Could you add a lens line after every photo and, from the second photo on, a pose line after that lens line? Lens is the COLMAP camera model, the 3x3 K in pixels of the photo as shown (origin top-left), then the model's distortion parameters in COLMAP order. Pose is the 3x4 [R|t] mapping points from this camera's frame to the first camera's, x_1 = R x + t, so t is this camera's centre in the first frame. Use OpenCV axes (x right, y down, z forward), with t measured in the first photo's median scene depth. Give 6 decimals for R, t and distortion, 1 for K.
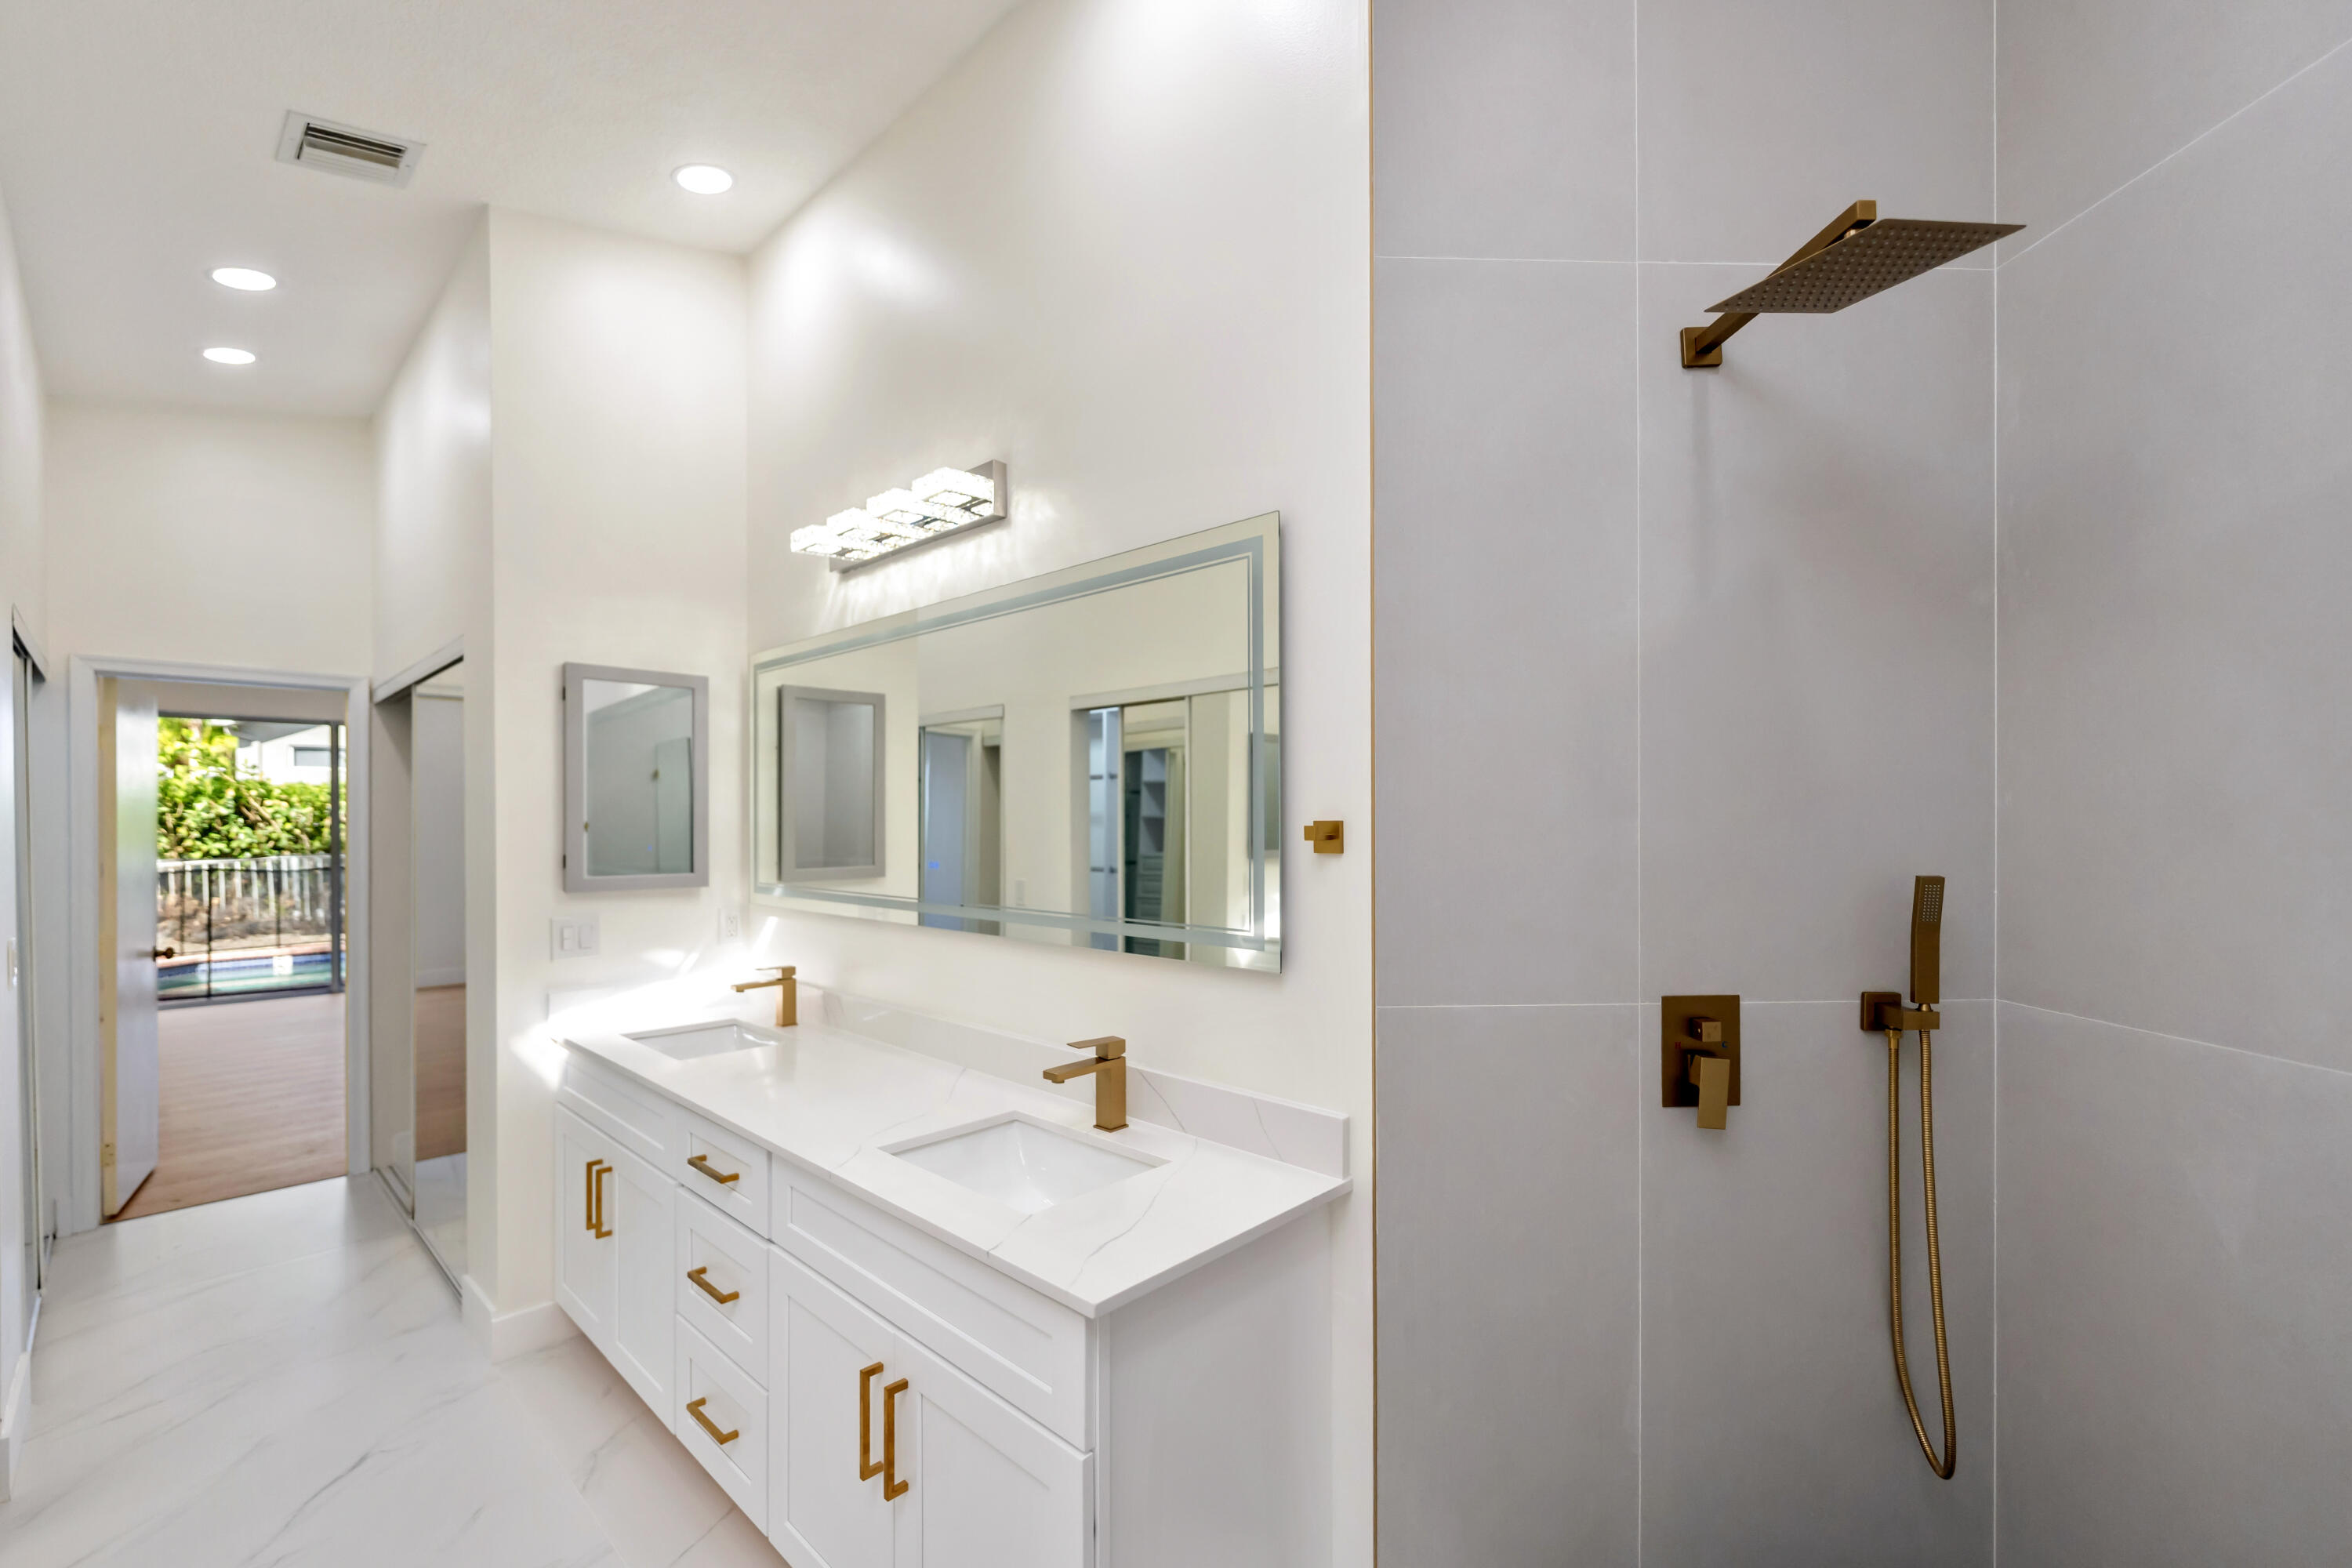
lens RADIAL K [[959.5, 0, 1187.1], [0, 959.5, 821.6], [0, 0, 1]] dist [0.002994, -0.001876]
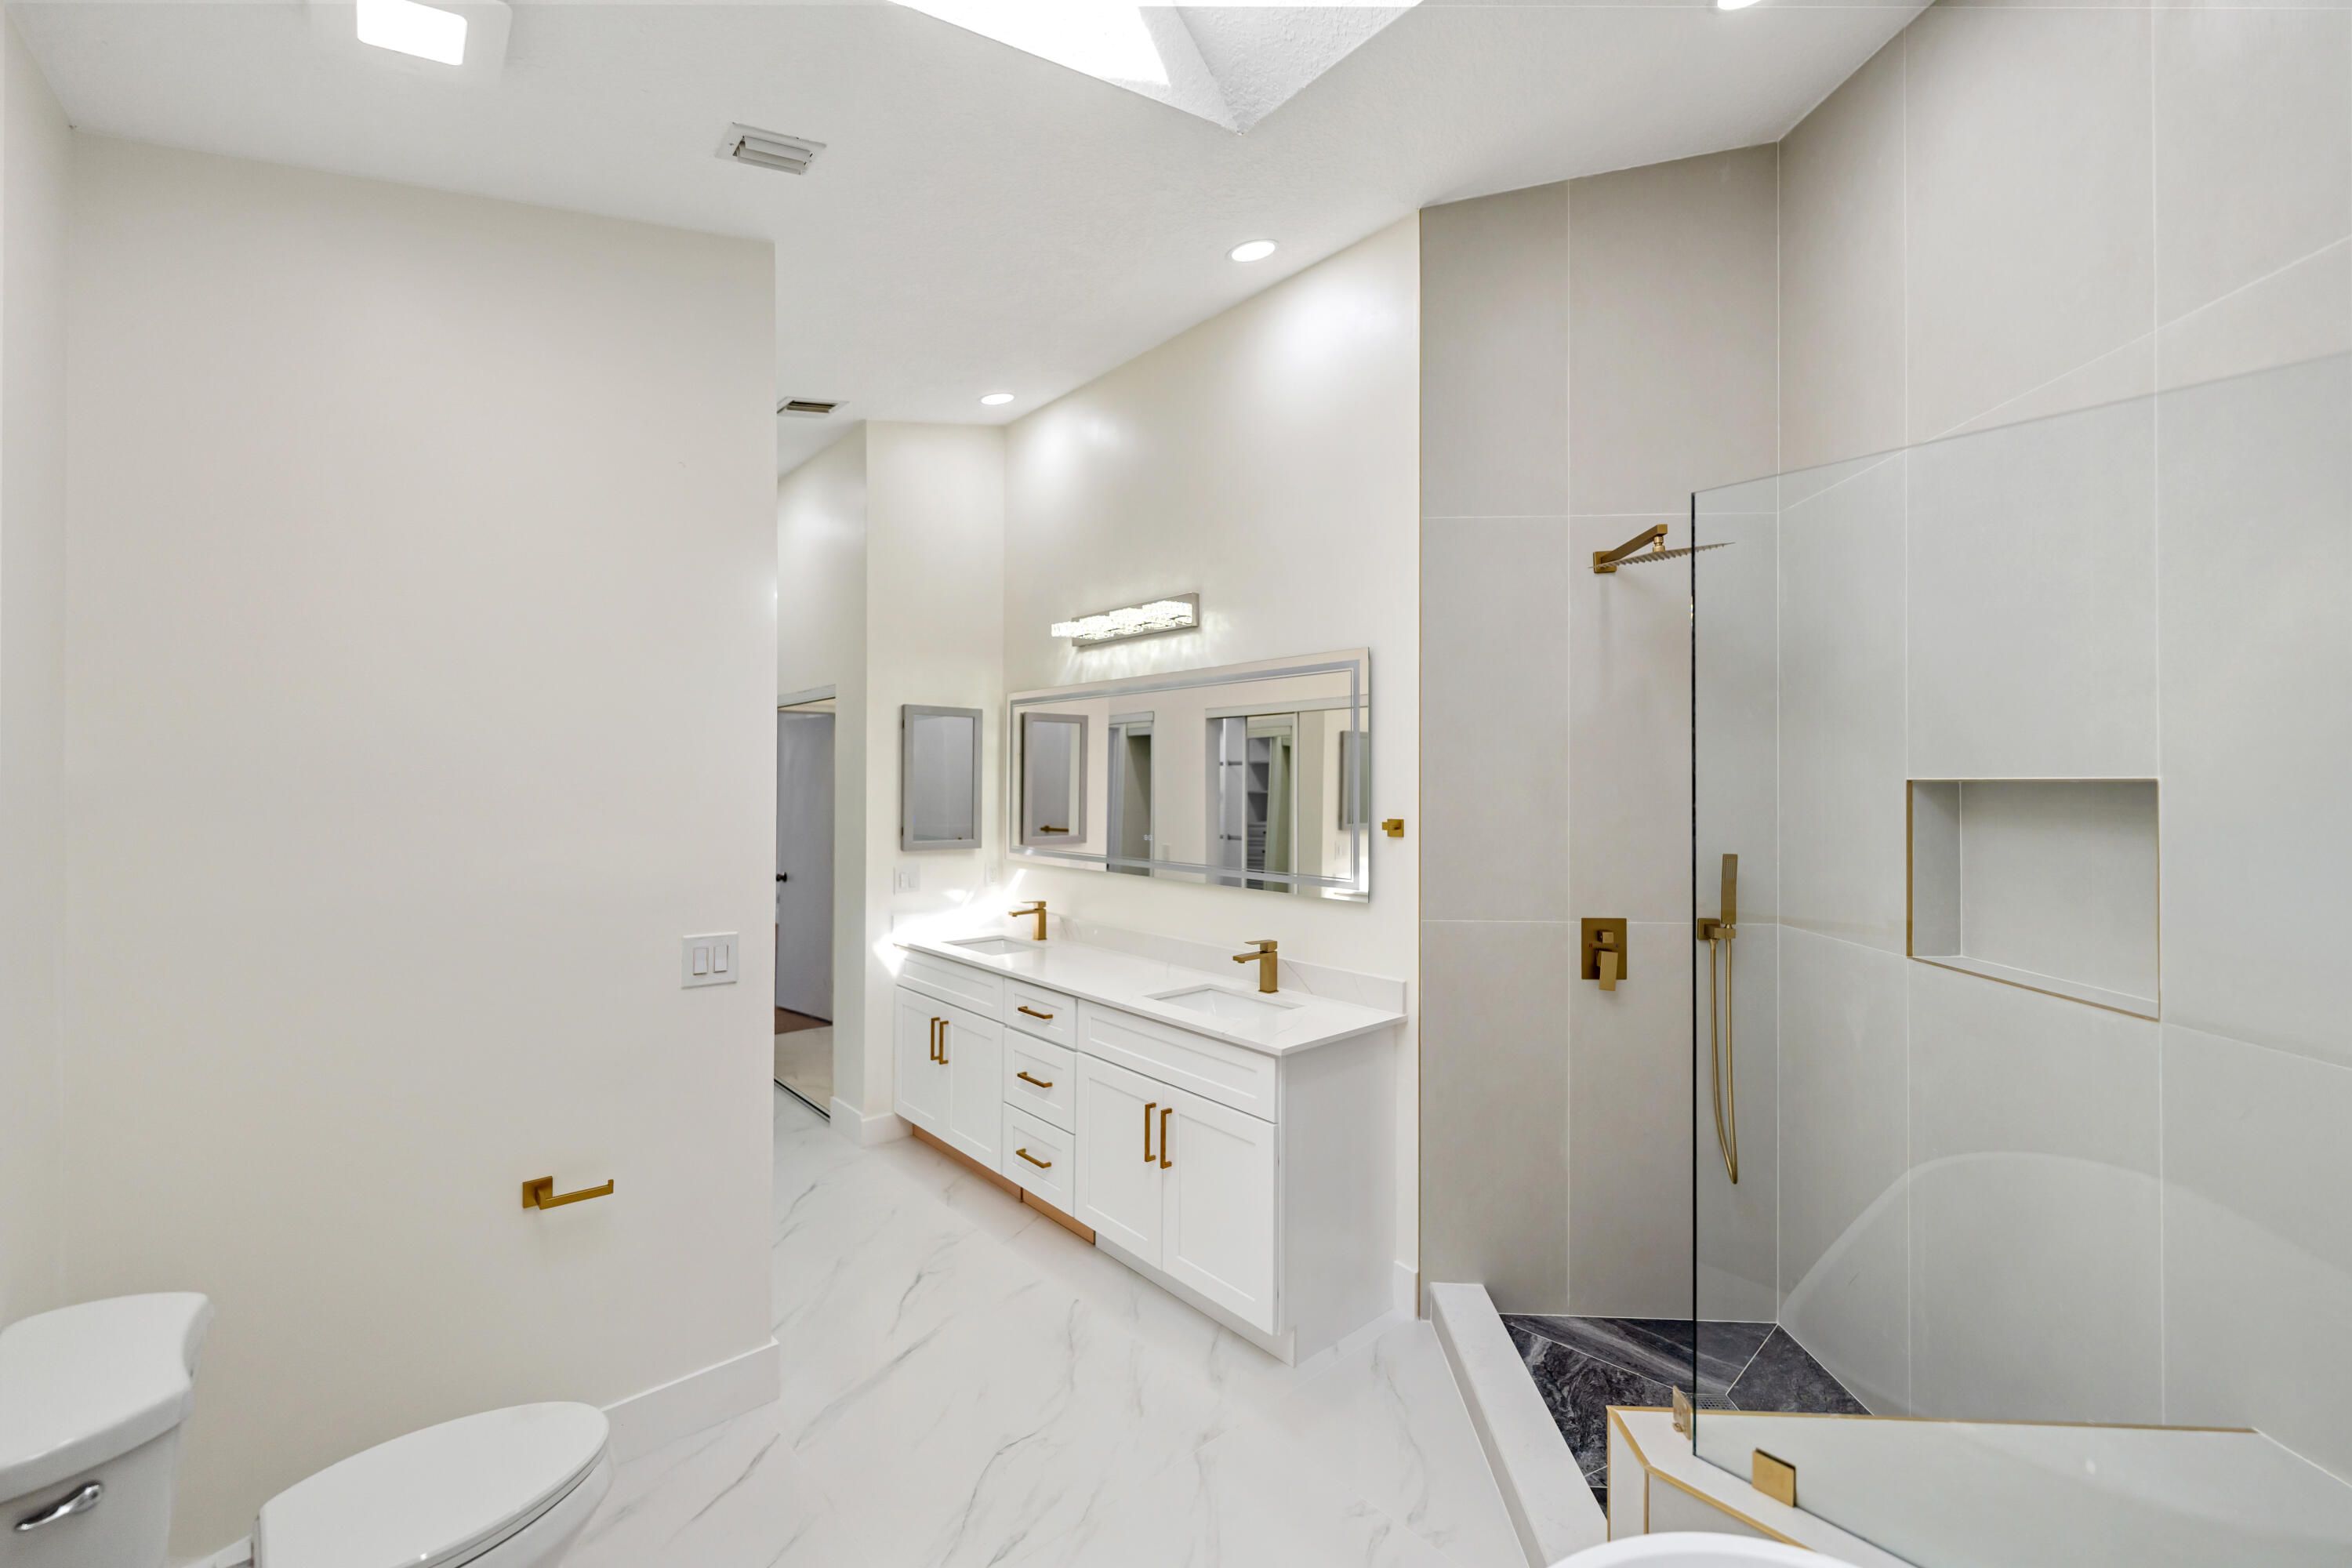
lens RADIAL K [[959.5, 0, 1169.1], [0, 959.5, 776.7], [0, 0, 1]] dist [0.002994, -0.001876]
pose [[0.994843, 0.004552, -0.101322, -0.086763], [-0.005051, 0.999976, -0.004662, -0.063986], [0.101298, 0.005150, 0.994843, -0.772628]]
